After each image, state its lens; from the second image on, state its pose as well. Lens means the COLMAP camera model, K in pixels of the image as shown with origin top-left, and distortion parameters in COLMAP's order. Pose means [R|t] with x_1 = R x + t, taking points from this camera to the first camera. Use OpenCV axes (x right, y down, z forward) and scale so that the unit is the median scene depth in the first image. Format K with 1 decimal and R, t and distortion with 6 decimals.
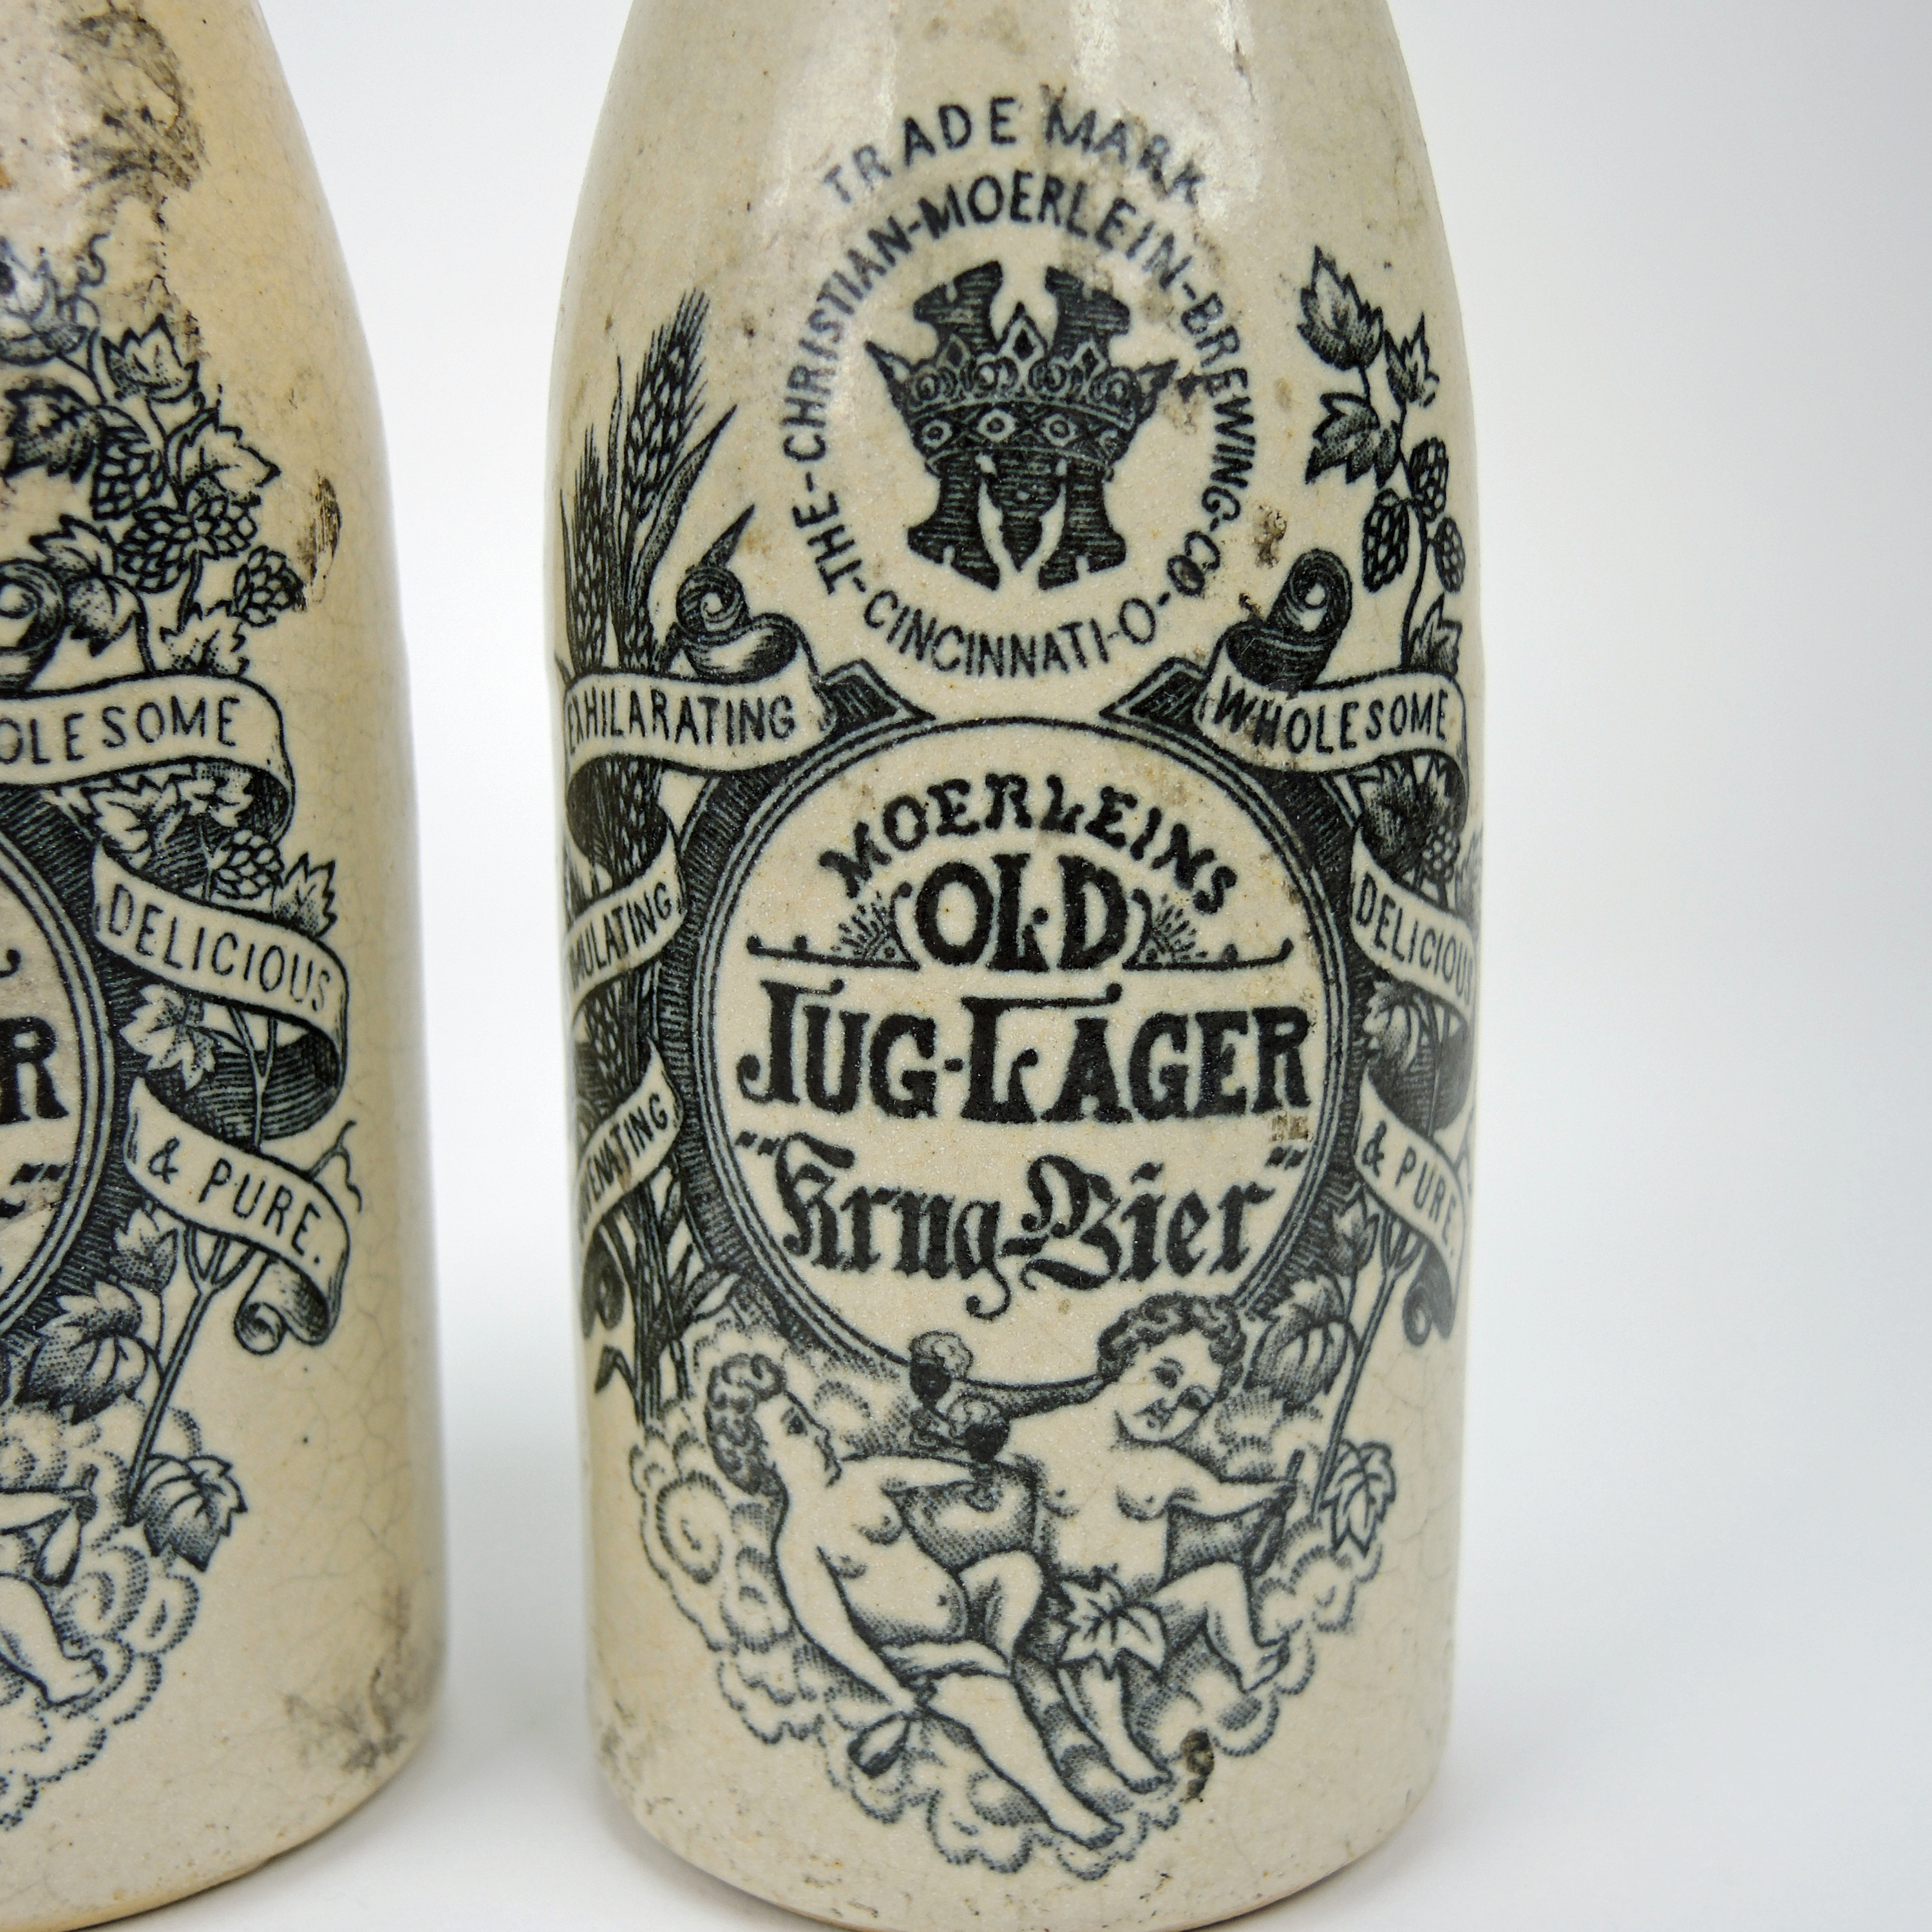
lens RADIAL K [[3145.8, 0, 963.3], [0, 3145.8, 1027.4], [0, 0, 1]] dist [-0.026331, 0.000000]
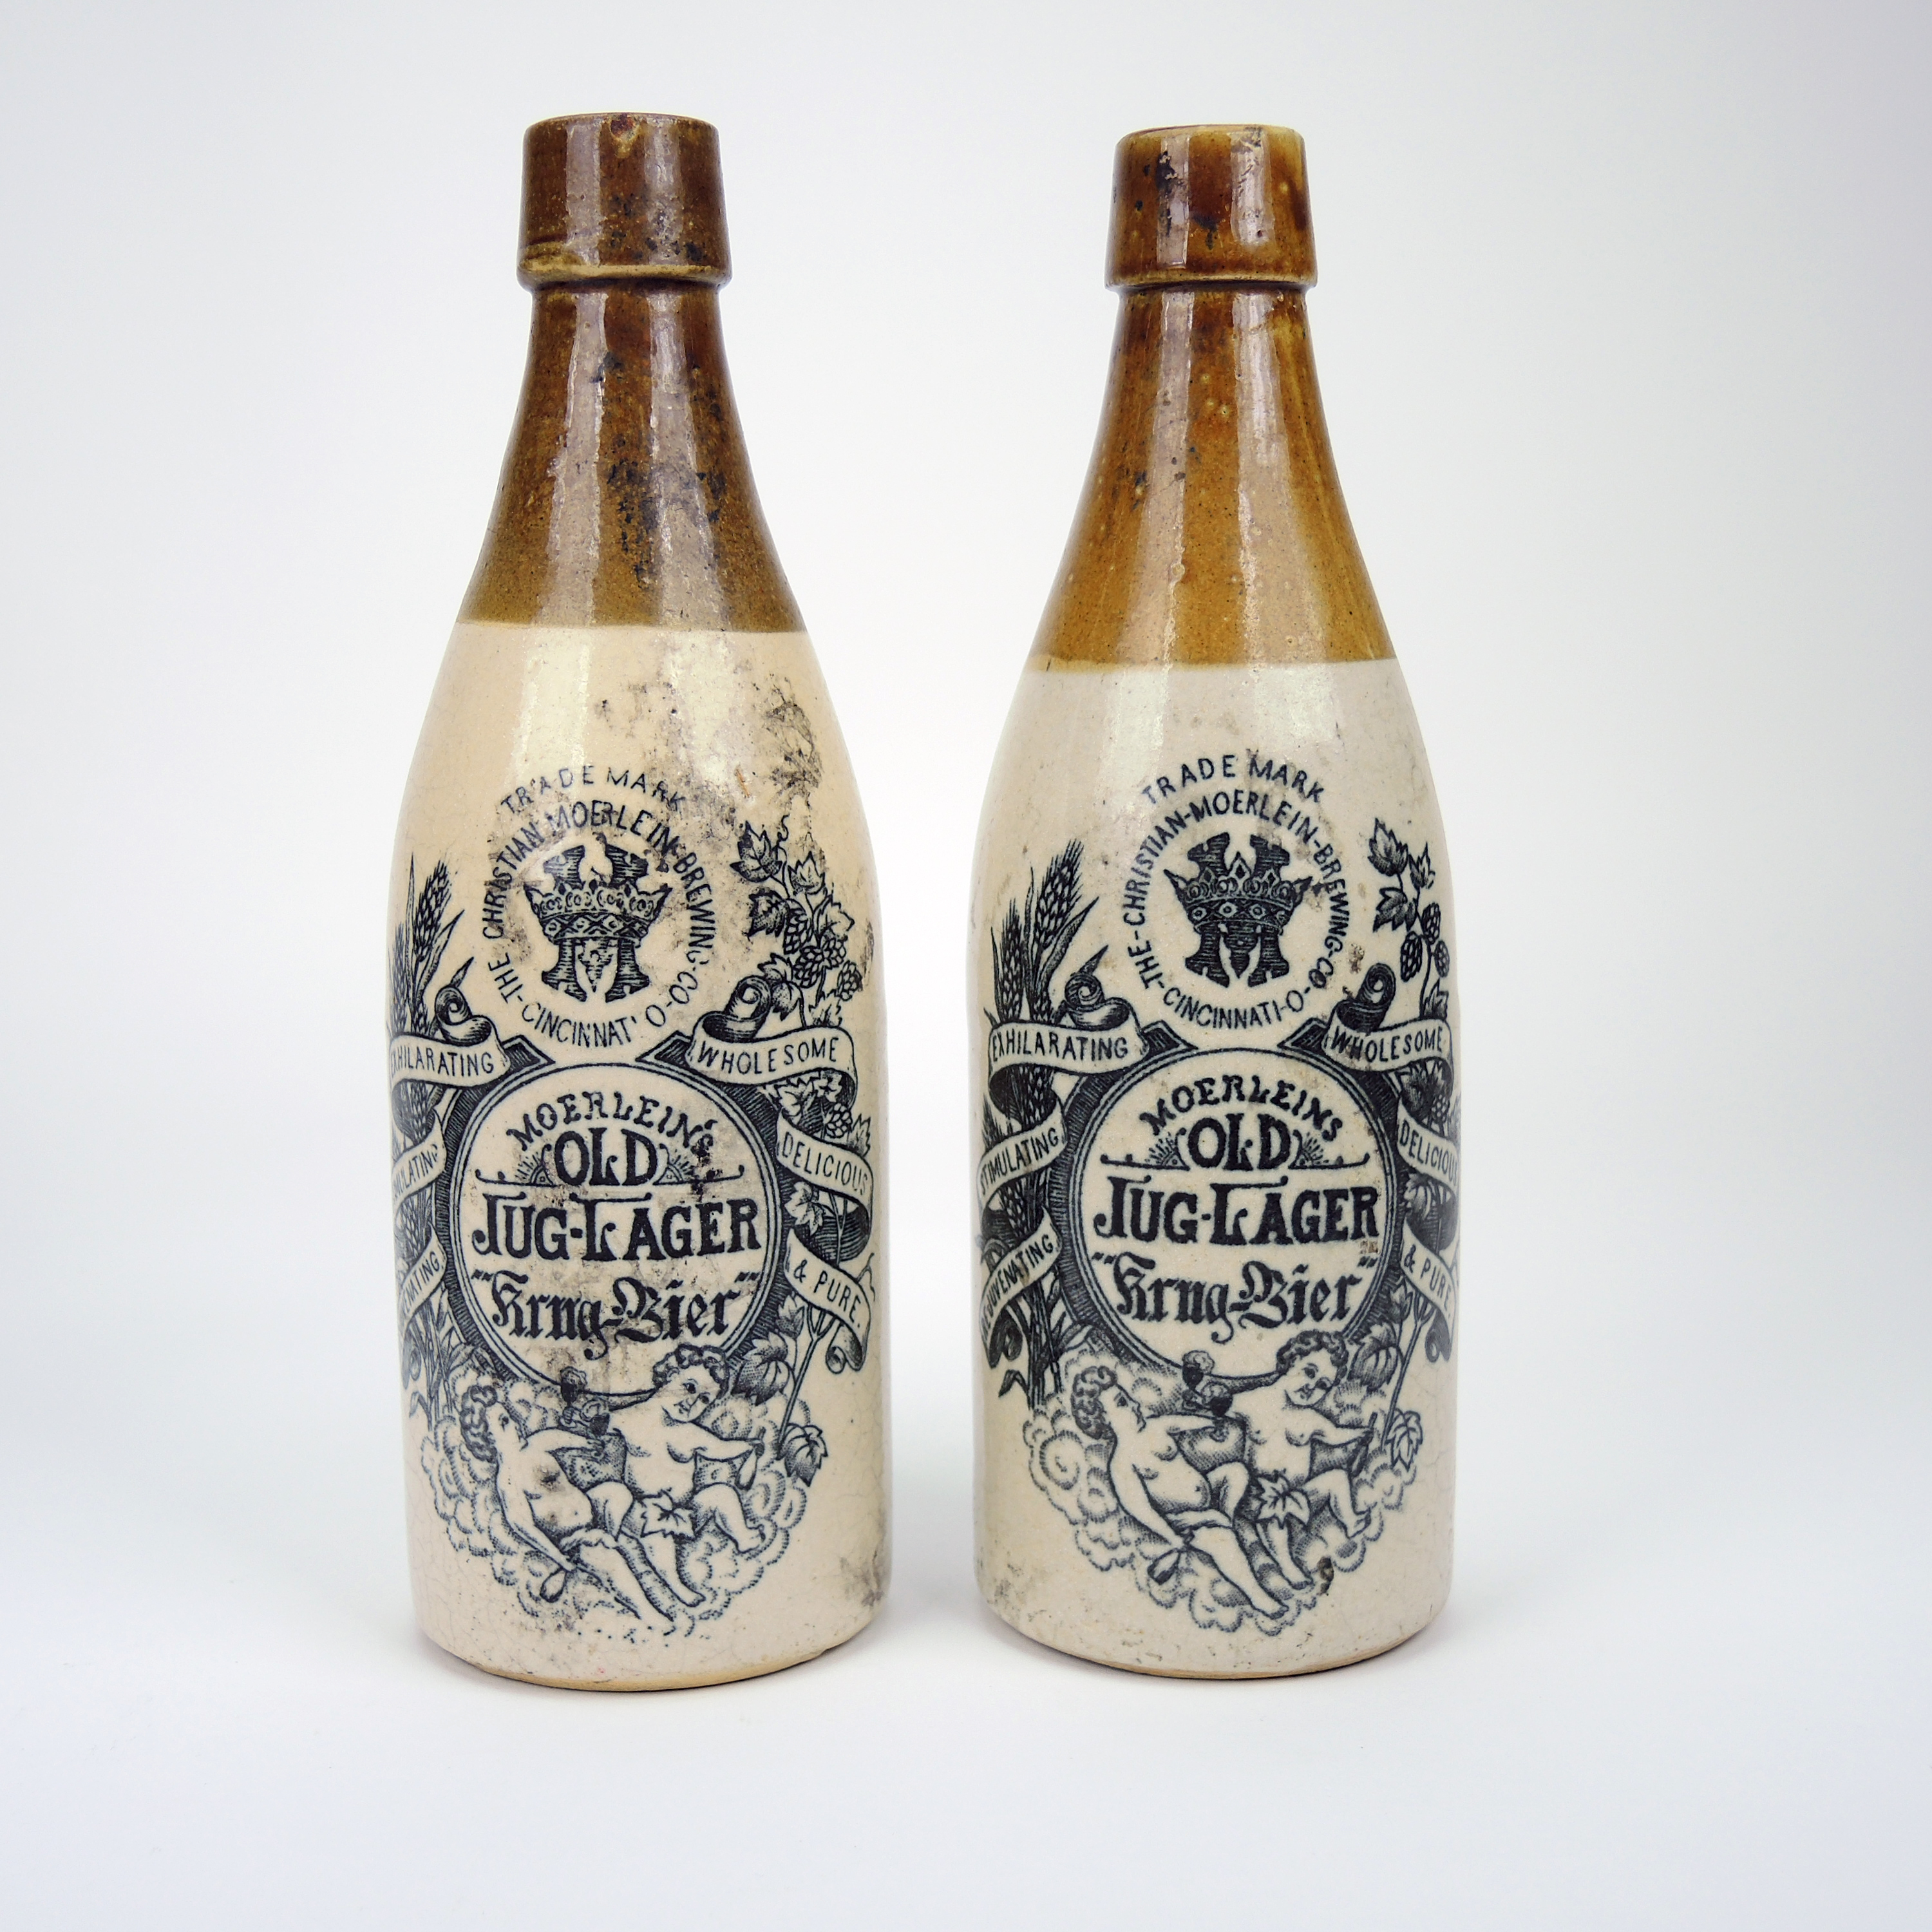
lens RADIAL K [[3492.4, 0, 966.4], [0, 3492.4, 962.9], [0, 0, 1]] dist [-0.122049, 0.000000]
pose [[0.999594, -0.009152, 0.027001, -0.212888], [0.011231, 0.996901, -0.077858, 0.021638], [-0.026205, 0.078130, 0.996599, -1.231357]]
